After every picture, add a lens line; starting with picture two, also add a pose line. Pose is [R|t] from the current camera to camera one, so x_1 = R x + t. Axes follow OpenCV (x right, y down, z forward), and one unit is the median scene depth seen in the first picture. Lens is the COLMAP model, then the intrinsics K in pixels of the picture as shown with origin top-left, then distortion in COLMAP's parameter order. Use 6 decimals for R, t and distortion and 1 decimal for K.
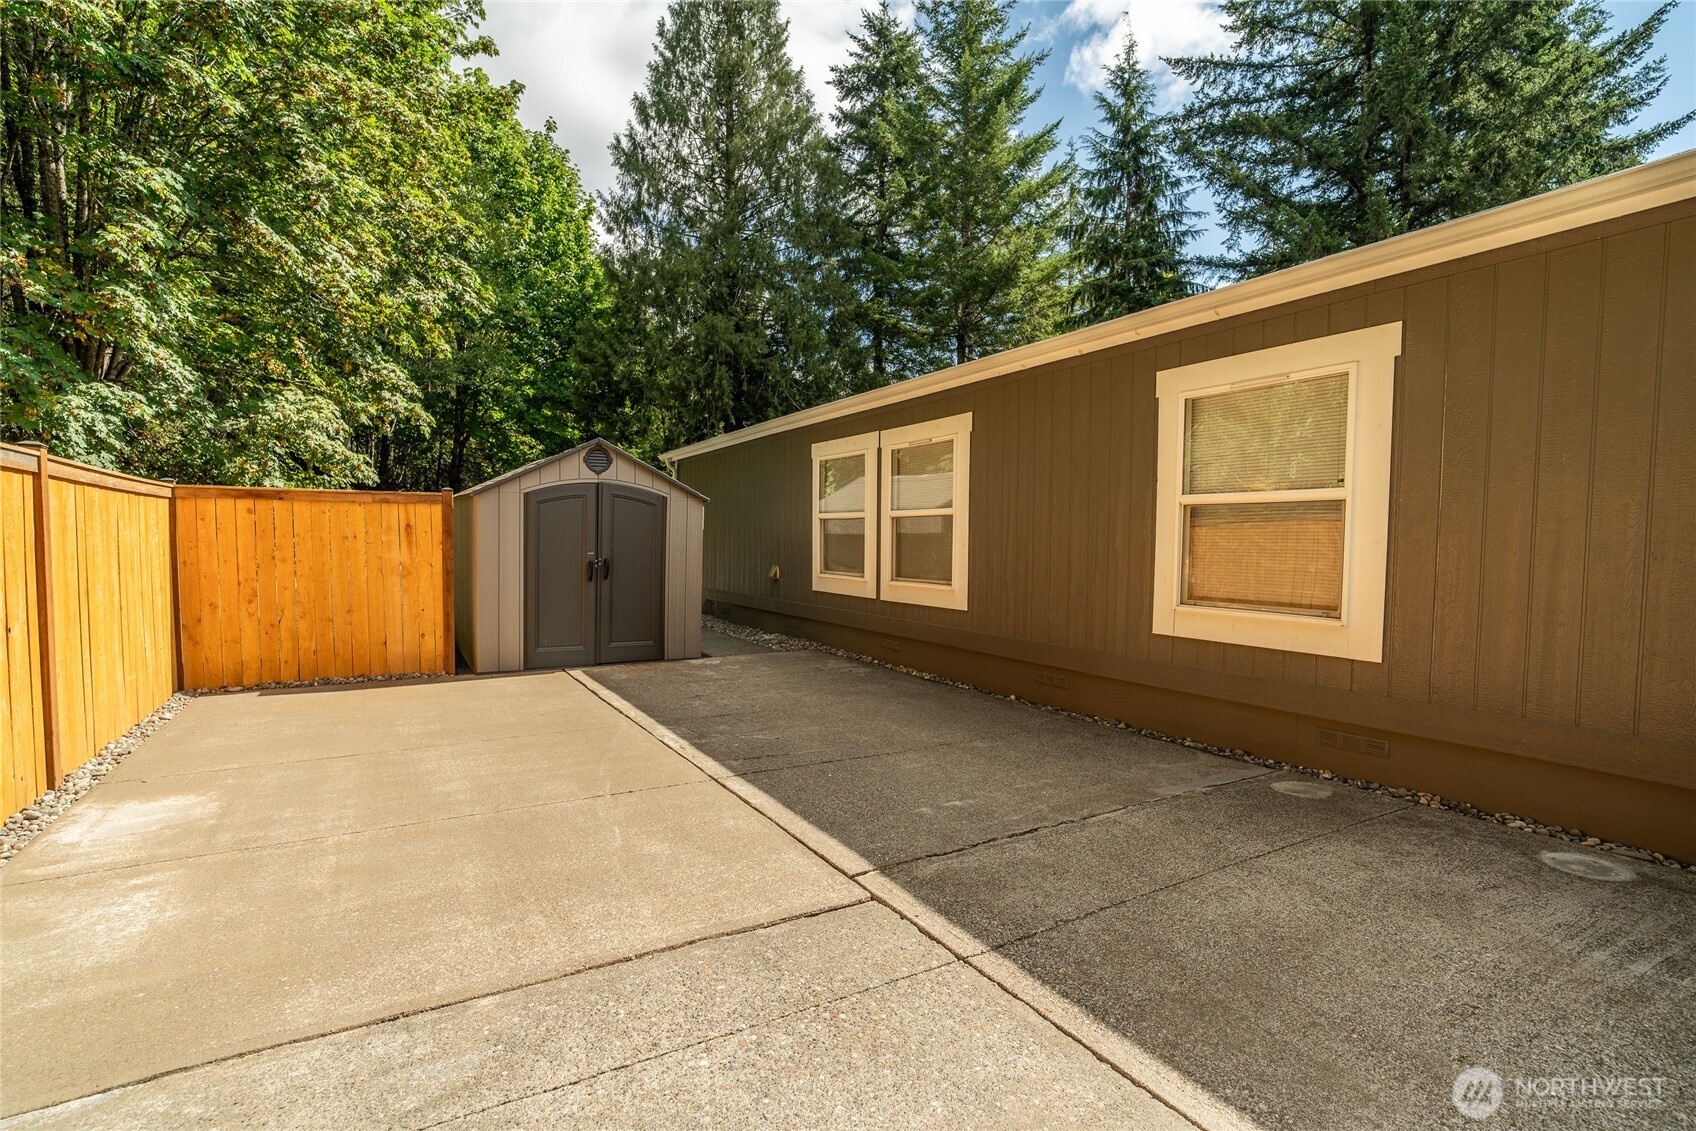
lens RADIAL K [[816.5, 0, 854.0], [0, 816.5, 565.8], [0, 0, 1]] dist [-0.006682, -0.000588]
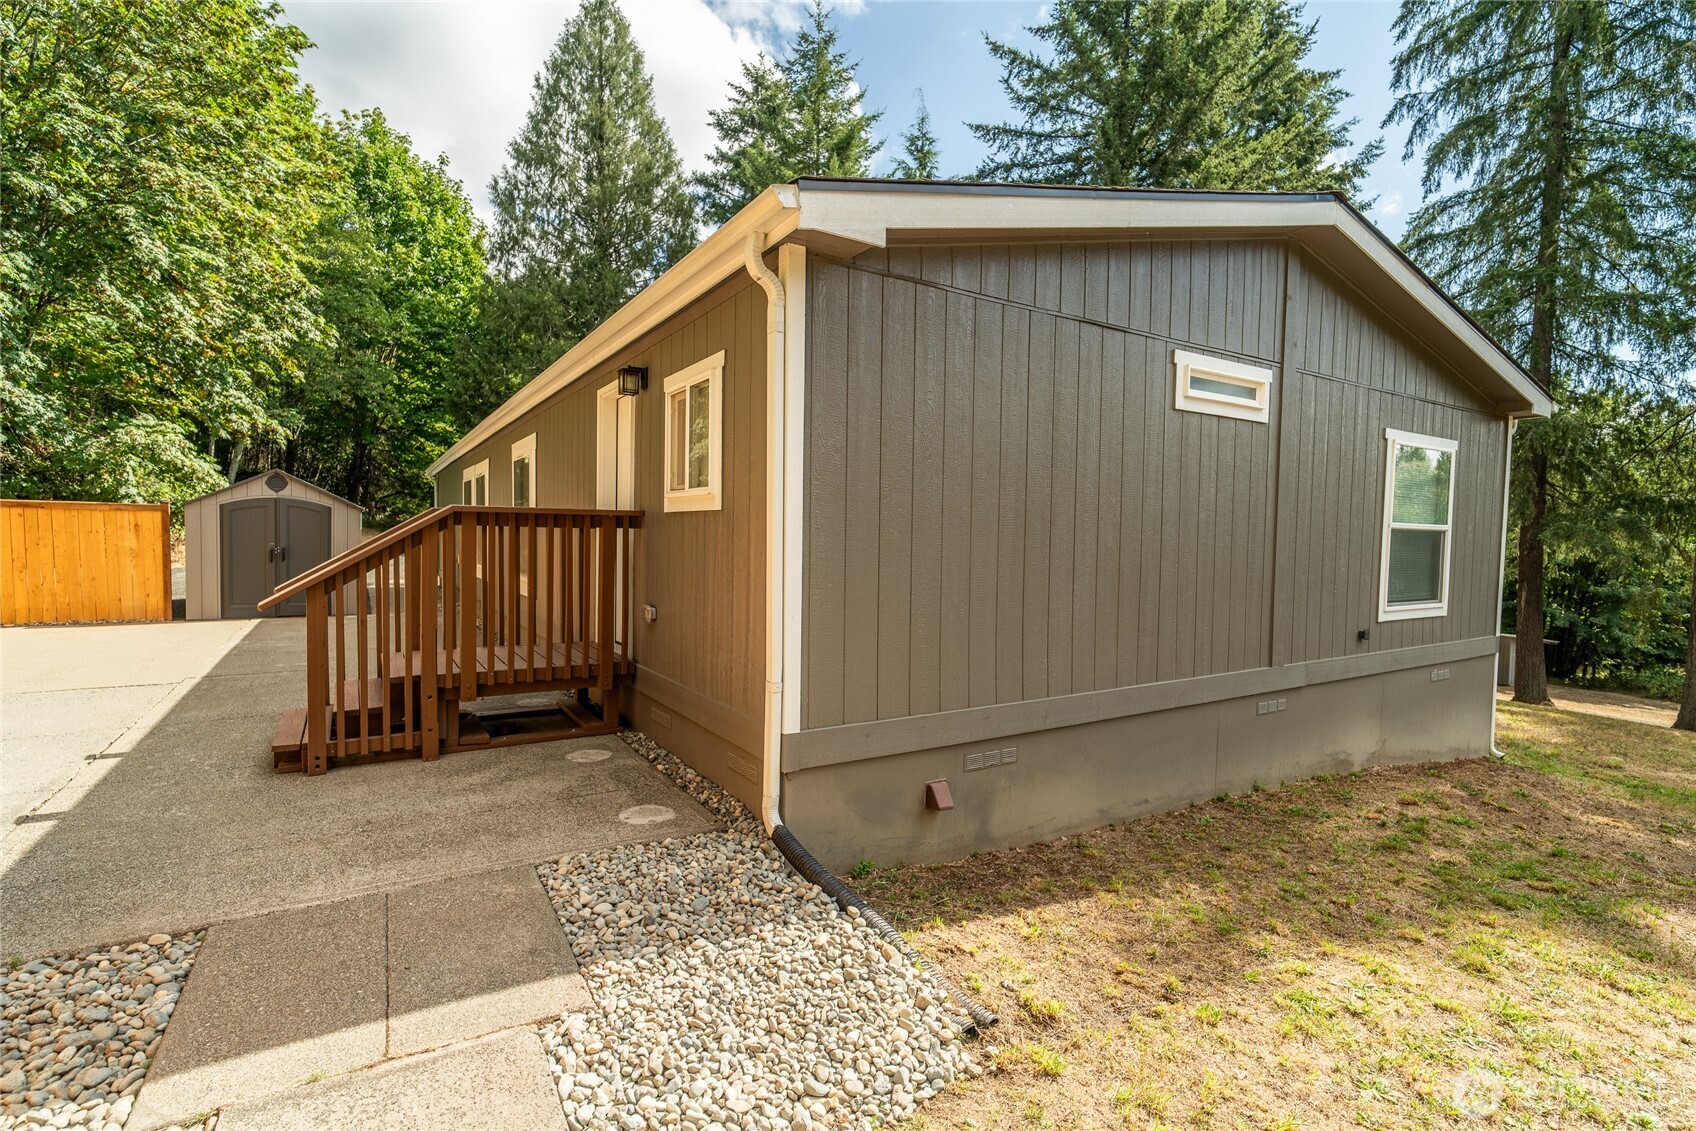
lens RADIAL K [[777.0, 0, 824.3], [0, 777.0, 567.3], [0, 0, 1]] dist [-0.001479, 0.000497]
pose [[0.999370, 0.007122, 0.034769, 0.559876], [-0.007399, 0.999942, 0.007845, 0.008066], [-0.034711, -0.008097, 0.999365, -0.417840]]
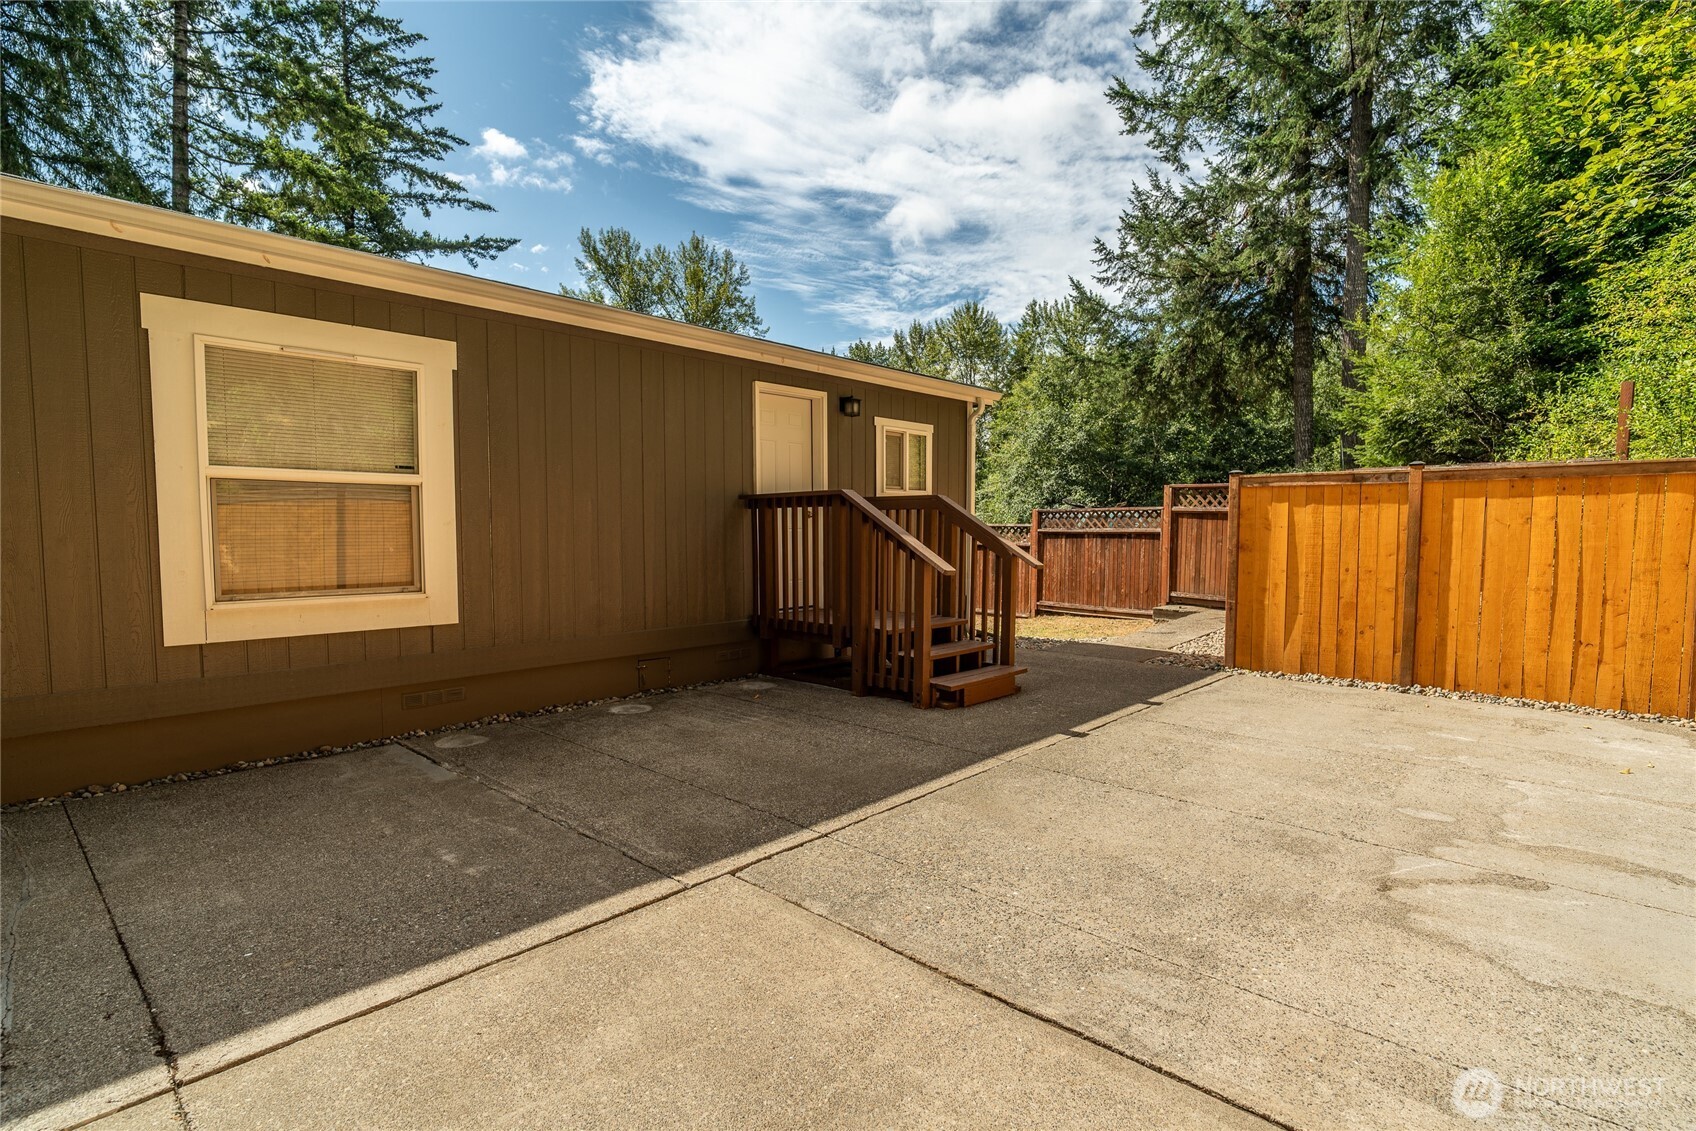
lens RADIAL K [[816.5, 0, 854.0], [0, 816.5, 565.8], [0, 0, 1]] dist [-0.006682, -0.000588]
pose [[-0.293936, -0.053700, 0.954315, -0.653958], [0.028691, 0.997475, 0.064966, -0.026612], [-0.955394, 0.046476, -0.291653, 0.760092]]
